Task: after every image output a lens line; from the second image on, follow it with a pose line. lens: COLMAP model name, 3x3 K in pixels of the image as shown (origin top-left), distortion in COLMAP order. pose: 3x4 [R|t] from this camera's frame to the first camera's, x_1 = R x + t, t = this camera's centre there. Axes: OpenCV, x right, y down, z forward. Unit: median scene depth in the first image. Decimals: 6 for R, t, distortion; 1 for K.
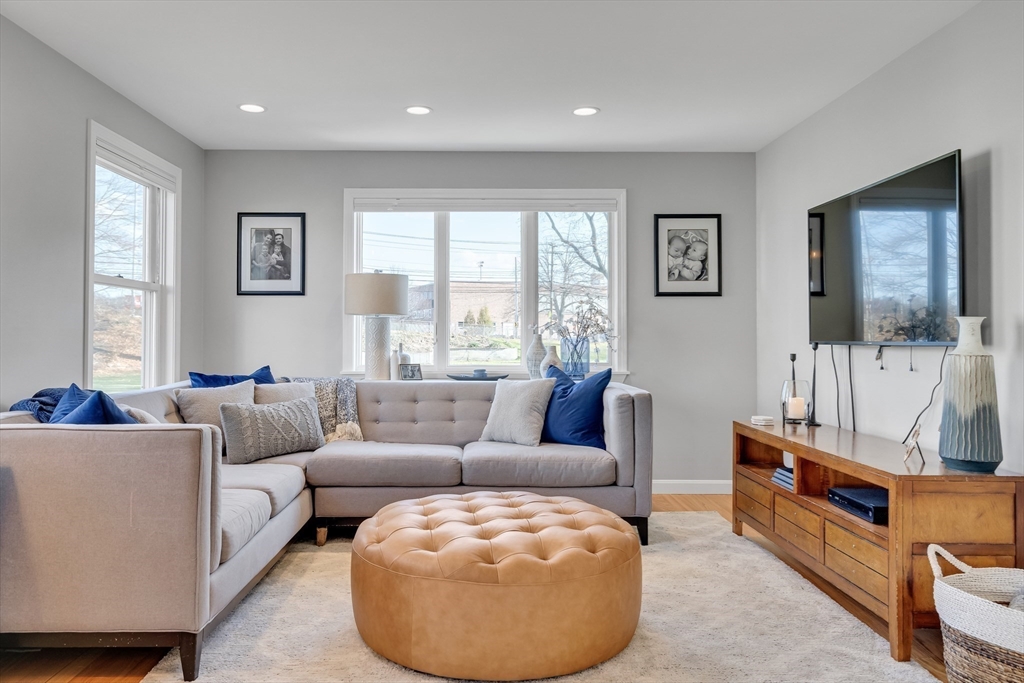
lens RADIAL K [[729.9, 0, 490.3], [0, 729.9, 329.8], [0, 0, 1]] dist [0.001441, 0.001092]
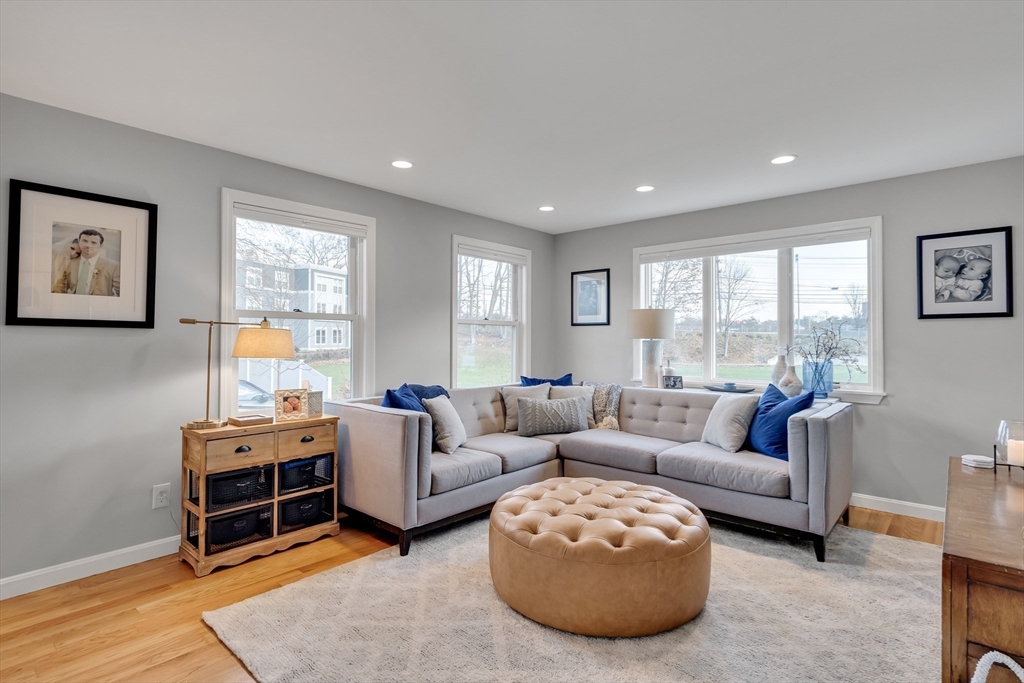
lens RADIAL K [[509.6, 0, 511.8], [0, 509.6, 337.9], [0, 0, 1]] dist [-0.000562, -0.000197]
pose [[0.741770, -0.003197, -0.670647, 0.328250], [0.005188, 0.999986, 0.000971, -0.027810], [0.670635, -0.004199, 0.741776, 0.134771]]
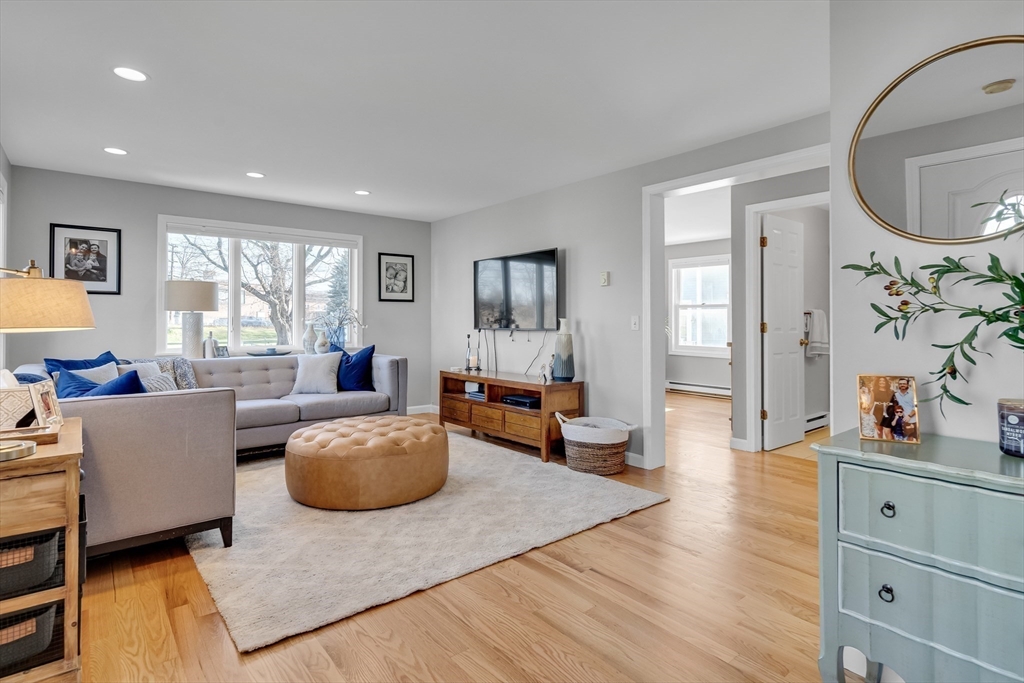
lens RADIAL K [[516.6, 0, 505.8], [0, 516.6, 318.7], [0, 0, 1]] dist [0.000685, 0.000411]
pose [[0.783558, 0.000761, 0.621318, -0.334124], [-0.003744, 0.999987, 0.003496, -0.013212], [-0.621308, -0.005065, 0.783550, -0.135701]]
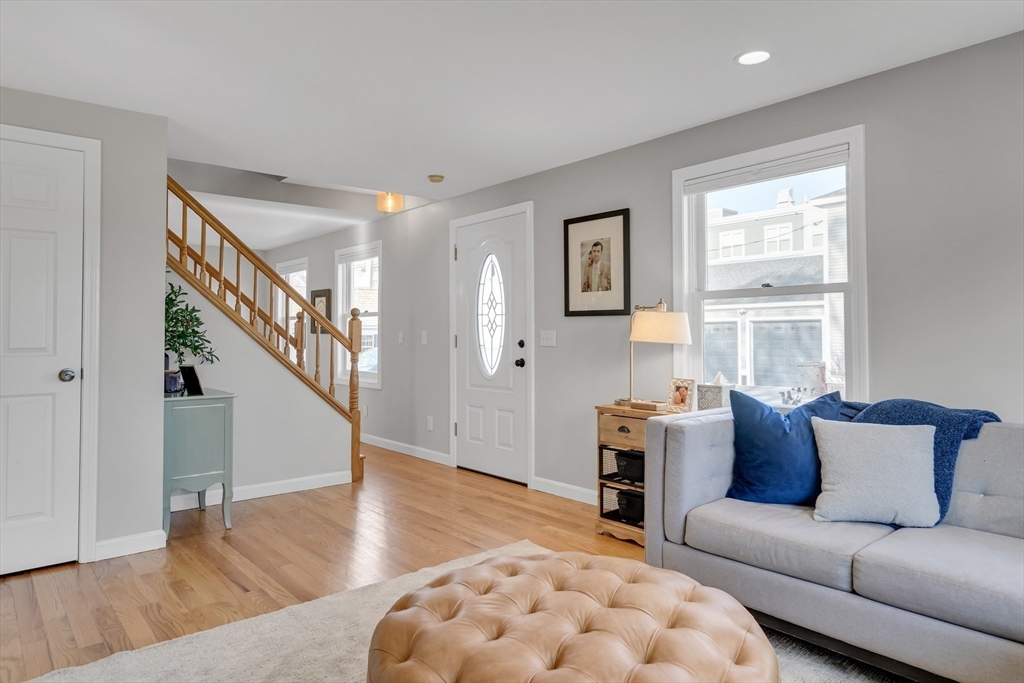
lens RADIAL K [[638.9, 0, 514.7], [0, 638.9, 328.4], [0, 0, 1]] dist [0.006204, -0.000800]
pose [[-0.765200, -0.008417, -0.643738, 0.290392], [0.005828, 0.999783, -0.020000, -0.004288], [0.643766, -0.019056, -0.764985, 0.919269]]
